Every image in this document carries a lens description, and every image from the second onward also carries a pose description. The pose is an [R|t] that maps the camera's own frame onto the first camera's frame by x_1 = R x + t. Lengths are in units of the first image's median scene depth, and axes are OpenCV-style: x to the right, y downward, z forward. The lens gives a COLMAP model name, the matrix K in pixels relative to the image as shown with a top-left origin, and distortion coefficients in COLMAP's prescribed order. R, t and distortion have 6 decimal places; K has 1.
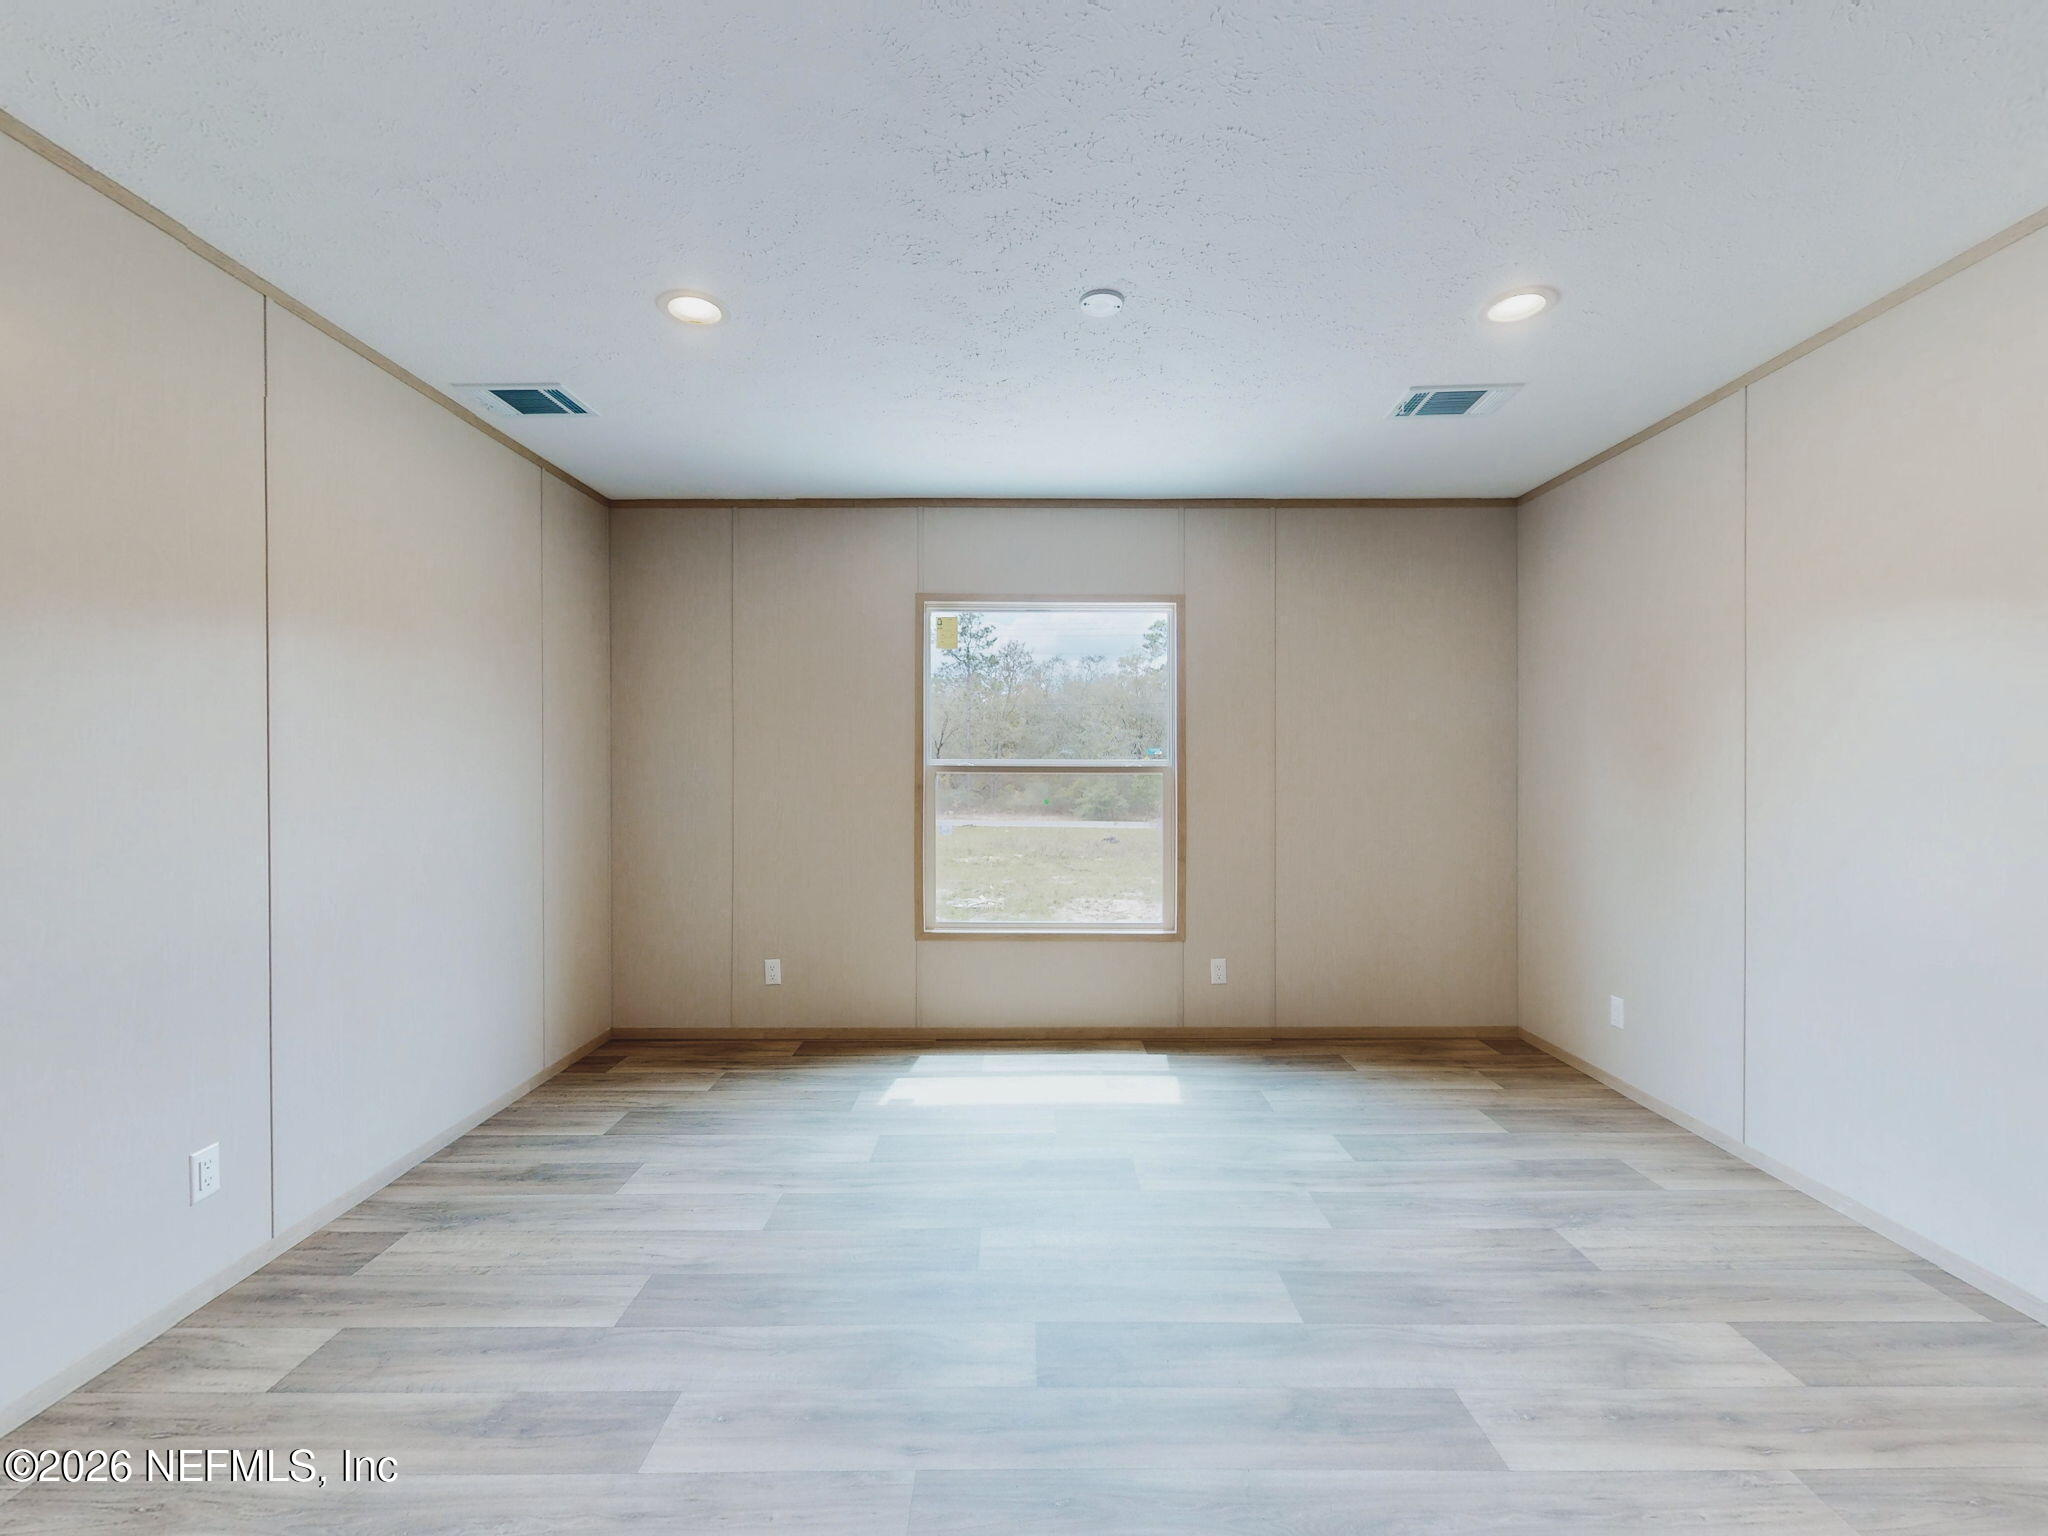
lens RADIAL K [[859.0, 0, 1028.7], [0, 859.0, 775.1], [0, 0, 1]] dist [-0.002377, 0.000044]
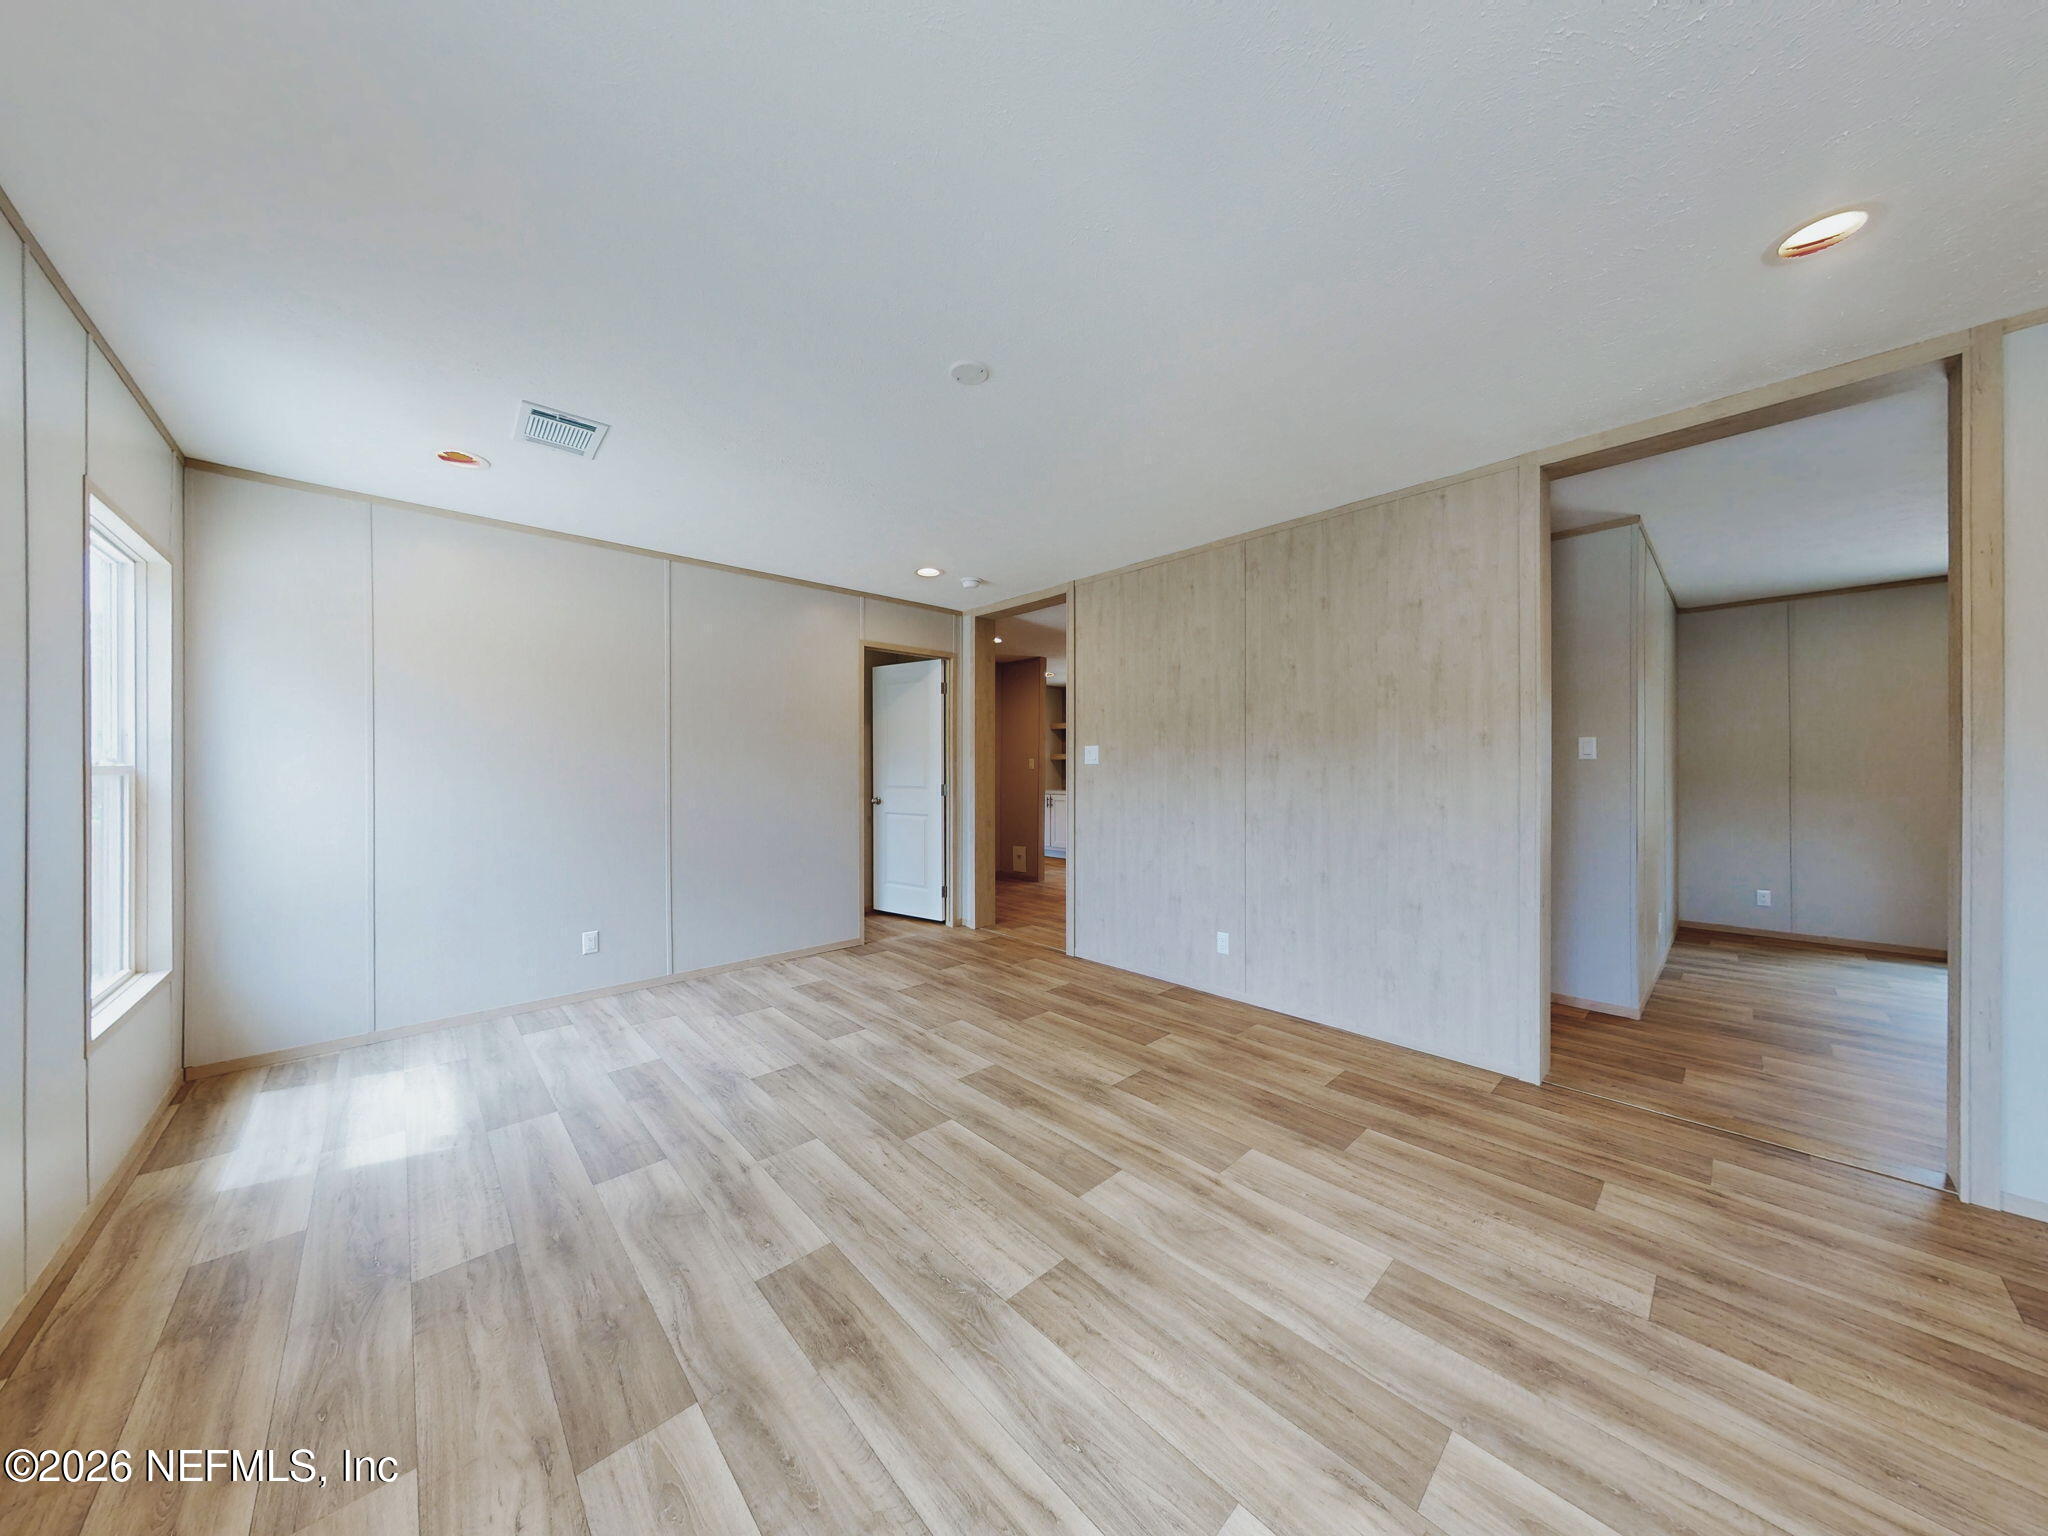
lens RADIAL K [[670.1, 0, 1024.0], [0, 670.1, 768.0], [0, 0, 1]] dist [-0.013128, 0.000309]
pose [[-0.676724, 0.000923, 0.736236, 0.069868], [0.004327, 0.999987, 0.002723, -0.005121], [-0.736224, 0.005028, -0.676719, 0.932771]]
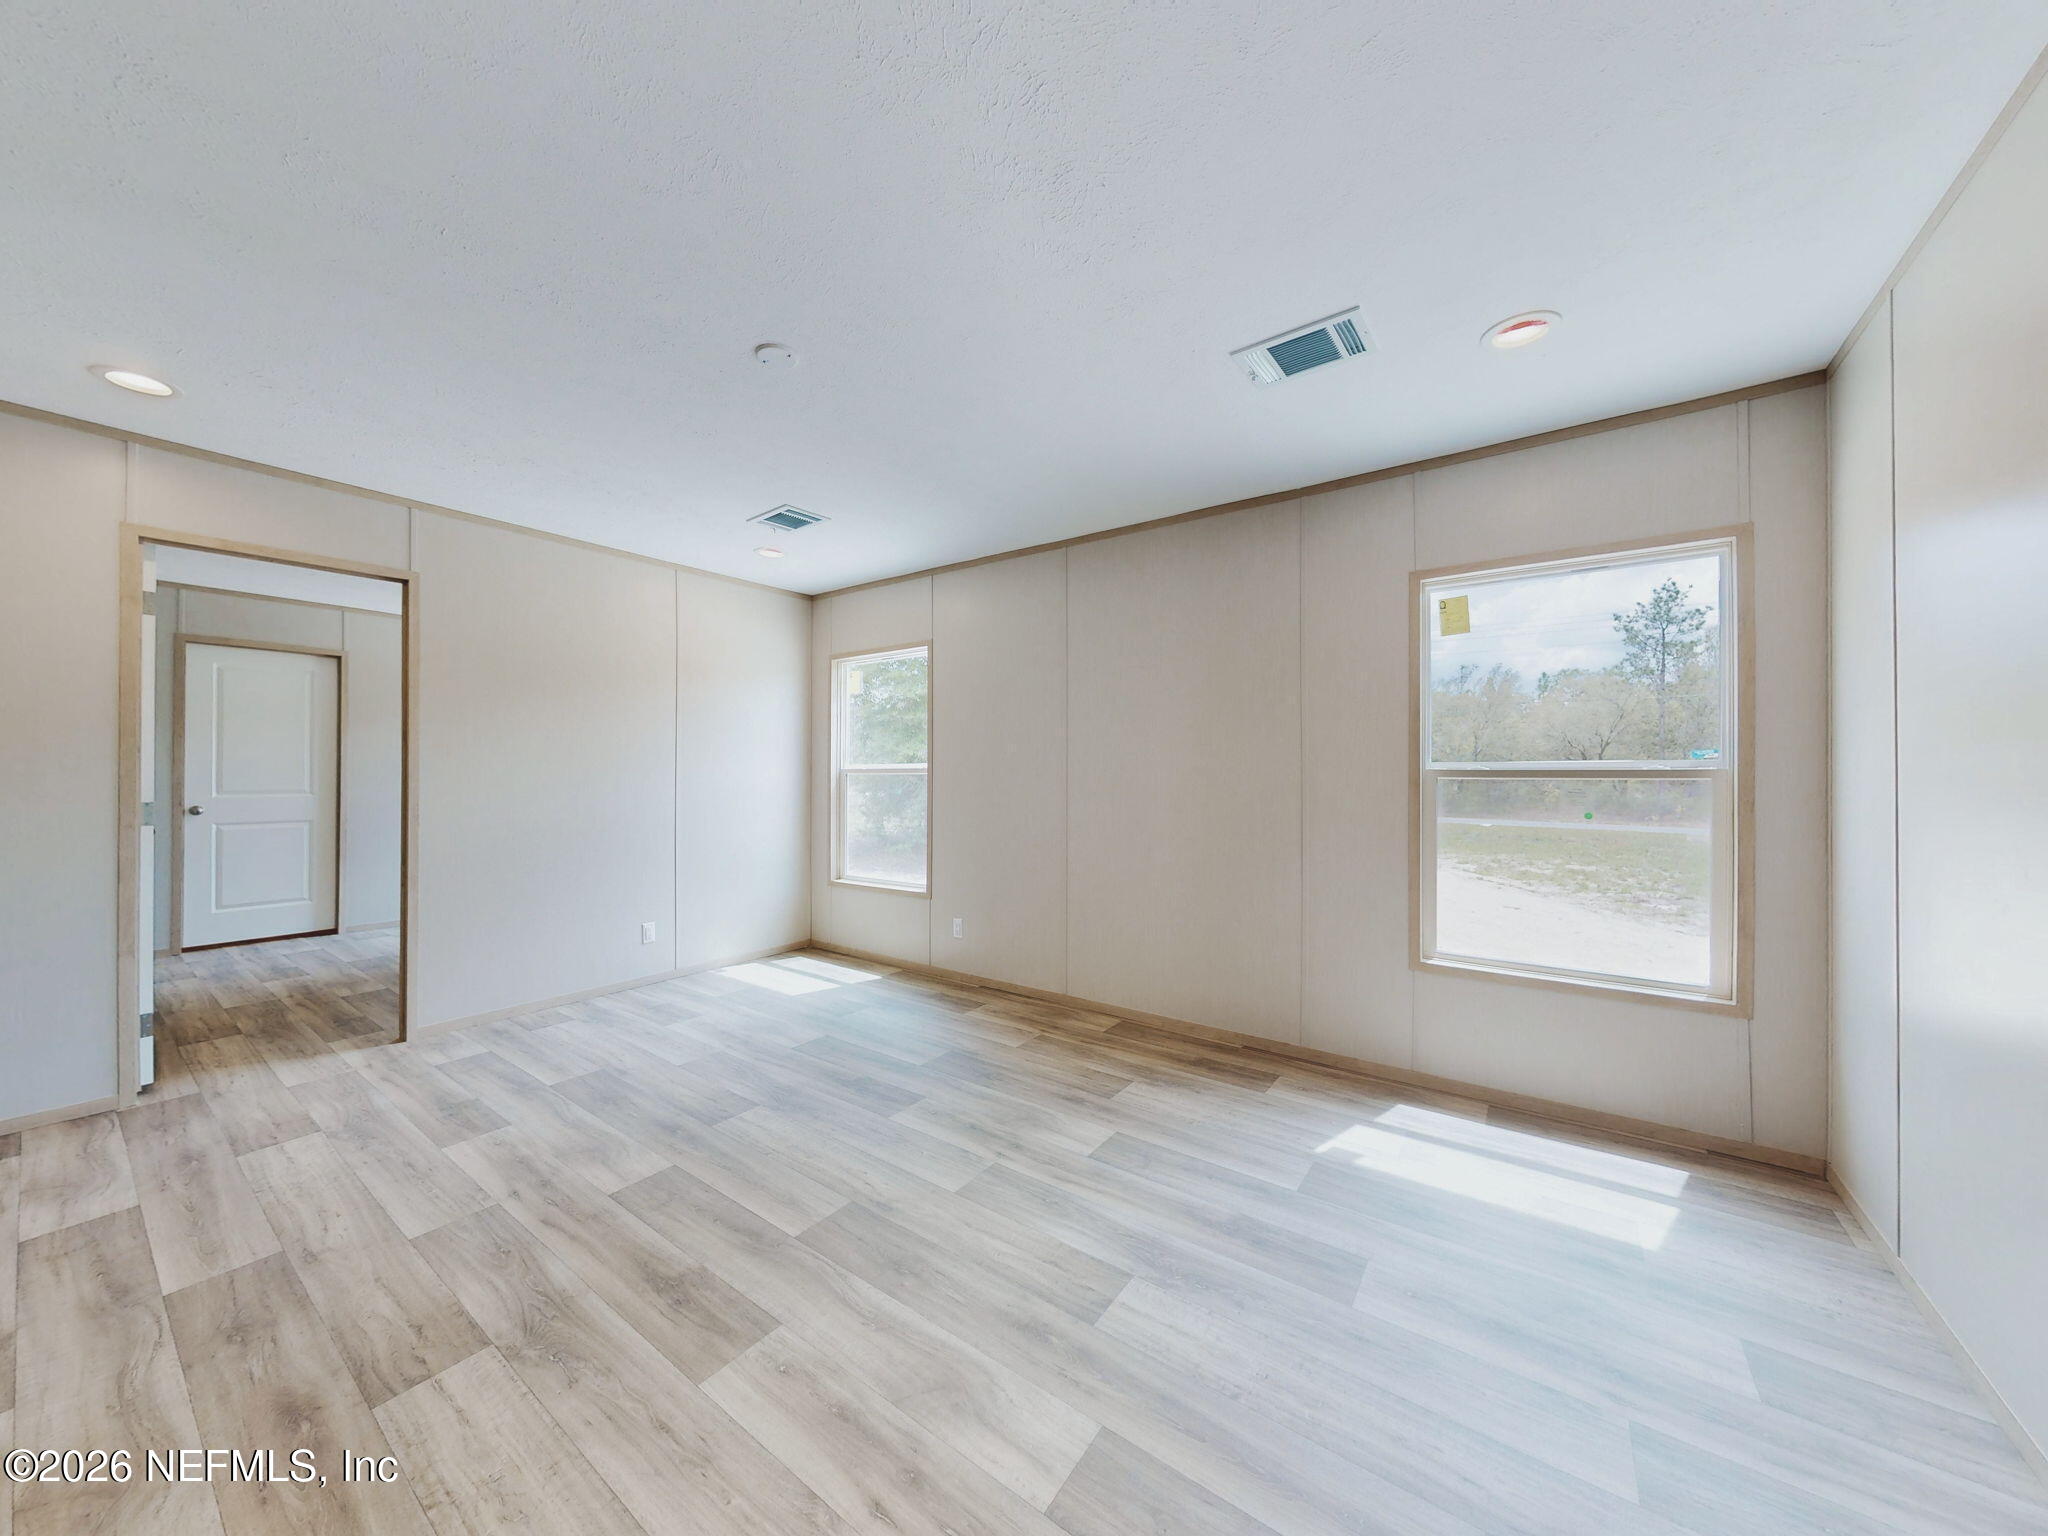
lens RADIAL K [[718.9, 0, 1024.0], [0, 718.9, 768.0], [0, 0, 1]] dist [0.000615, -0.000061]
pose [[0.807002, -0.002609, -0.590543, 1.062121], [-0.004643, 0.999931, -0.010762, -0.001104], [0.590531, 0.011427, 0.806934, 0.203757]]
